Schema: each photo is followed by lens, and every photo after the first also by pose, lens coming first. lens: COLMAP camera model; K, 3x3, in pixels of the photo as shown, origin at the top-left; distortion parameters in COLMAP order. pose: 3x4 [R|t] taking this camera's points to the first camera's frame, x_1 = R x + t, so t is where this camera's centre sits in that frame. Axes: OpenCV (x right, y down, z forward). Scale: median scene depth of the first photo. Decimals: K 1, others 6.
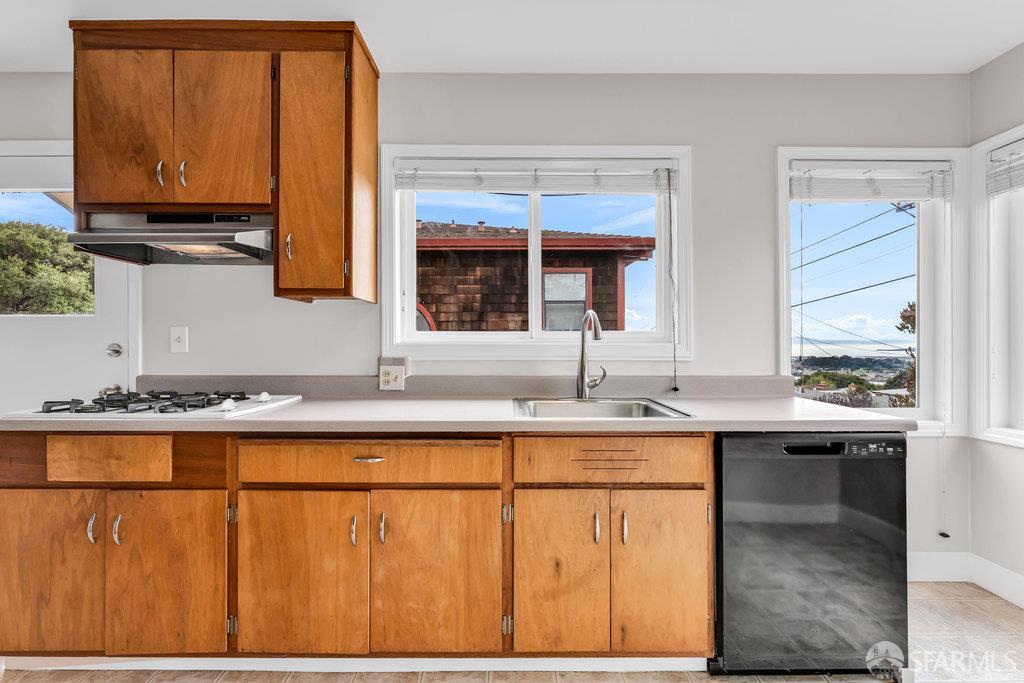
lens RADIAL K [[435.6, 0, 521.5], [0, 435.6, 343.5], [0, 0, 1]] dist [-0.000107, -0.000179]
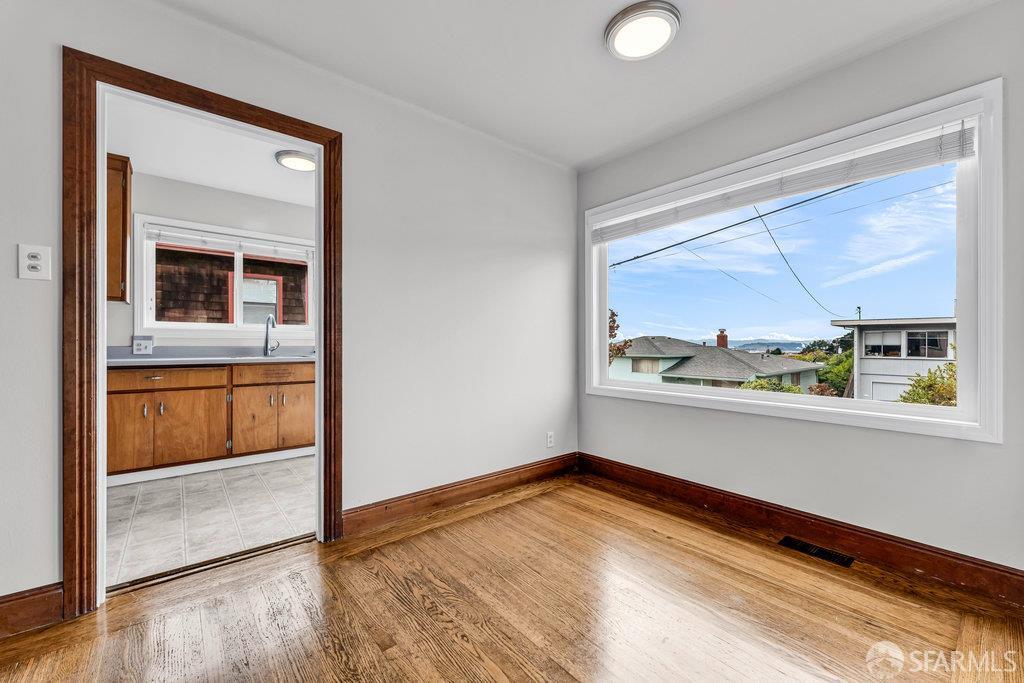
lens RADIAL K [[405.4, 0, 513.2], [0, 405.4, 342.7], [0, 0, 1]] dist [-0.007295, -0.000048]
pose [[0.785411, 0.003377, 0.618966, -0.151135], [-0.000540, 0.999988, -0.004770, 0.078811], [-0.618975, 0.003412, 0.785403, -1.431882]]
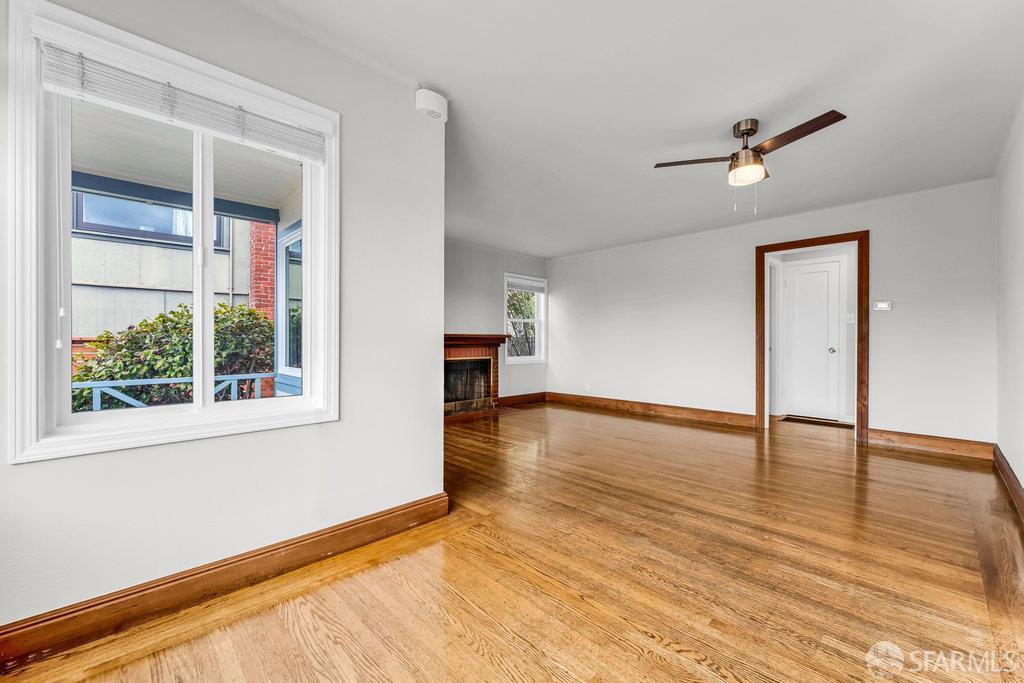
lens RADIAL K [[408.4, 0, 501.7], [0, 408.4, 342.2], [0, 0, 1]] dist [-0.001043, -0.000129]
pose [[-0.747465, 0.003822, -0.664290, 1.047049], [-0.002501, 0.999960, 0.008567, 0.074075], [0.664296, 0.008065, -0.747426, -0.318225]]
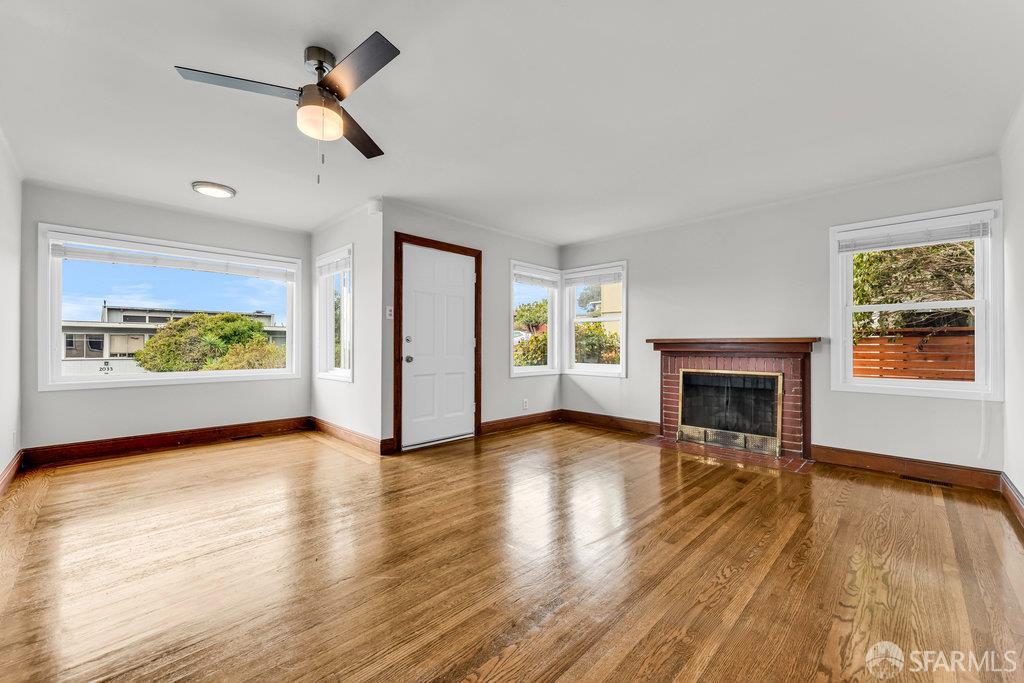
lens RADIAL K [[410.6, 0, 512.0], [0, 410.6, 341.5], [0, 0, 1]] dist [-0.000954, -0.000369]
pose [[-0.697353, 0.007854, 0.716685, -1.849693], [0.002389, 0.999960, -0.008635, 0.075586], [-0.716724, -0.004310, -0.697344, -0.431729]]
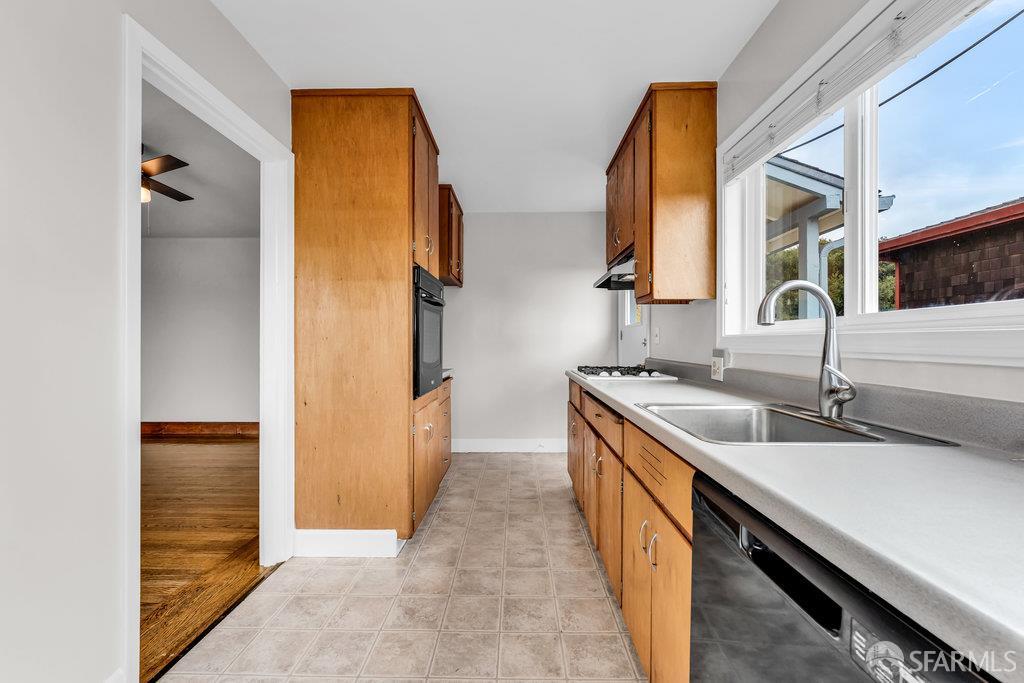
lens RADIAL K [[435.6, 0, 521.5], [0, 435.6, 343.5], [0, 0, 1]] dist [-0.000107, -0.000179]
pose [[-0.038863, 0.004787, -0.999233, 0.905891], [-0.004284, 0.999979, 0.004957, 0.017074], [0.999235, 0.004474, -0.038841, 0.670378]]
